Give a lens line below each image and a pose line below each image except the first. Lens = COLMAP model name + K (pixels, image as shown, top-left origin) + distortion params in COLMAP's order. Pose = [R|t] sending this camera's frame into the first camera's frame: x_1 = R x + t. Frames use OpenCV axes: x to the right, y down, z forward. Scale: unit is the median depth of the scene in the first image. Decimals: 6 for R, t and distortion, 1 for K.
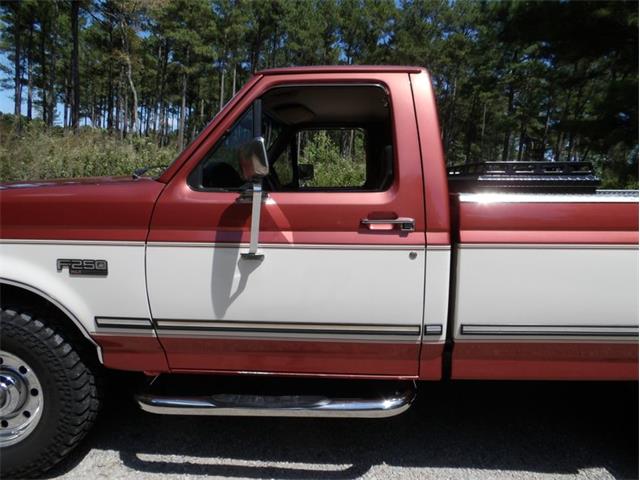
lens RADIAL K [[445.7, 0, 314.3], [0, 445.7, 239.6], [0, 0, 1]] dist [0.000824, 0.006082]
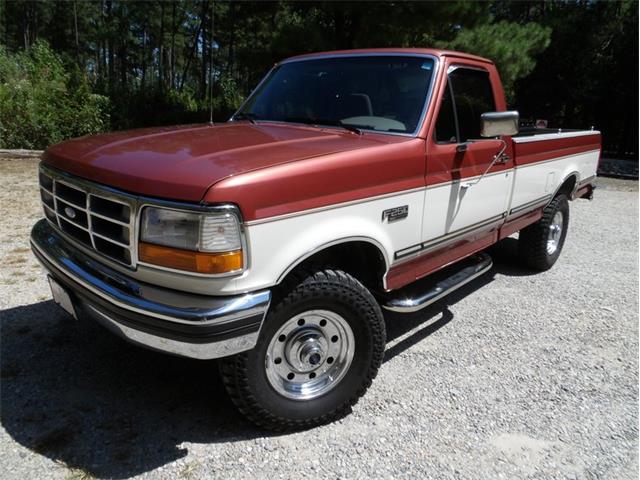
lens RADIAL K [[467.8, 0, 298.2], [0, 467.8, 240.9], [0, 0, 1]] dist [0.000452, -0.001605]
pose [[0.659373, -0.208058, 0.722454, -1.391110], [0.080186, 0.974926, 0.207582, -0.130442], [-0.747528, -0.078943, 0.659522, 0.297292]]
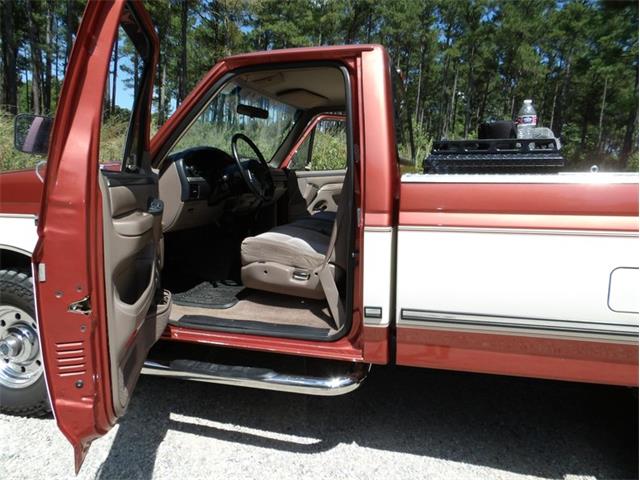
lens RADIAL K [[445.0, 0, 320.0], [0, 445.0, 240.0], [0, 0, 1]] dist [-0.001878, 0.008551]
pose [[0.977166, 0.027070, -0.210748, 0.291027], [-0.021340, 0.999340, 0.029412, 0.012652], [0.211405, -0.024243, 0.977098, 0.011281]]
